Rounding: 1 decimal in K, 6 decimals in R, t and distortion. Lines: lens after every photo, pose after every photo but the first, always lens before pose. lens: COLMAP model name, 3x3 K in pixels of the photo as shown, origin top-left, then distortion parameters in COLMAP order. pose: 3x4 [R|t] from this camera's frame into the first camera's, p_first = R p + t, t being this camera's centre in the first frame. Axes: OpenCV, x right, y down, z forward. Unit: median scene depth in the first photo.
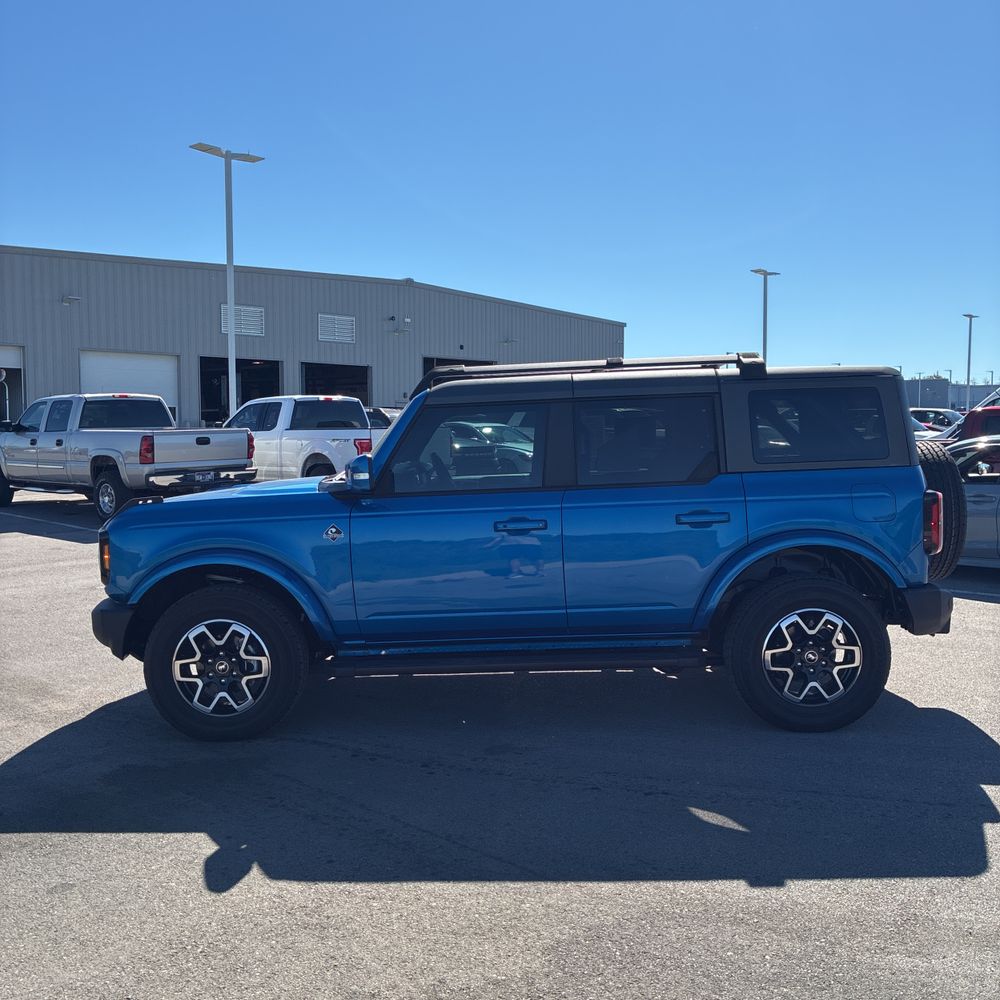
lens RADIAL K [[1009.7, 0, 487.0], [0, 1009.7, 495.8], [0, 0, 1]] dist [0.036466, -0.014010]
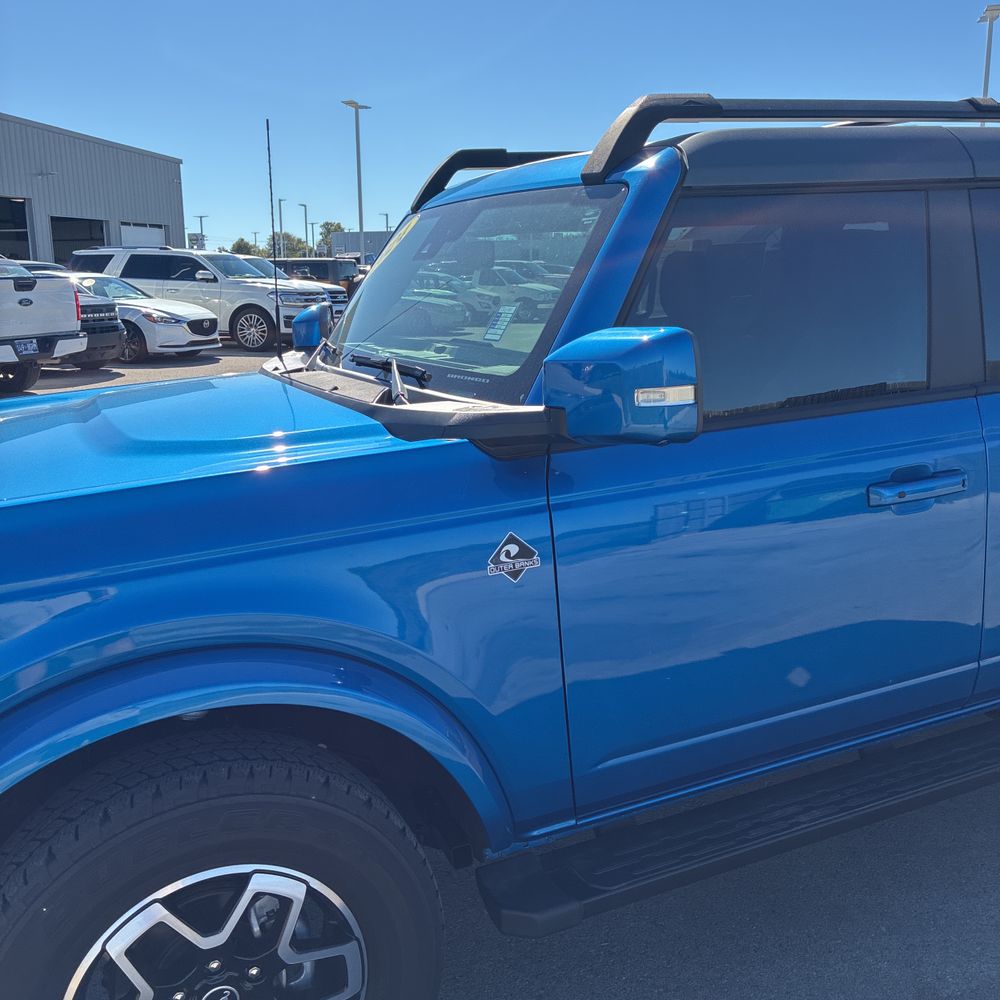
lens RADIAL K [[1002.2, 0, 457.0], [0, 1002.2, 497.5], [0, 0, 1]] dist [0.019764, 0.007378]
pose [[0.907505, -0.098144, 0.408416, -0.294449], [0.038303, 0.987605, 0.152216, -0.035414], [-0.418292, -0.122493, 0.900015, 0.664838]]
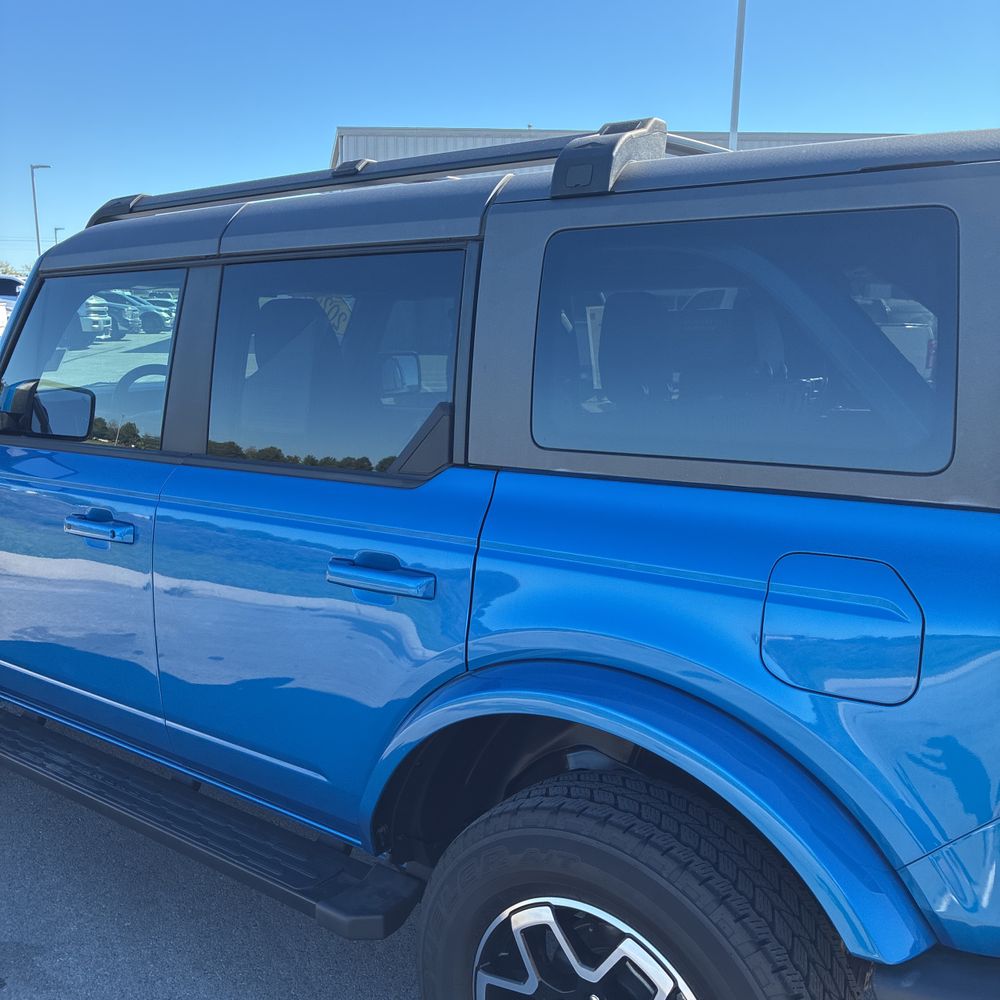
lens RADIAL K [[1008.7, 0, 502.5], [0, 1008.7, 516.6], [0, 0, 1]] dist [0.008049, 0.016834]
pose [[0.812260, 0.138571, -0.566596, 0.435152], [-0.066591, 0.987050, 0.145937, -0.055481], [0.579481, -0.080809, 0.810969, 0.683064]]
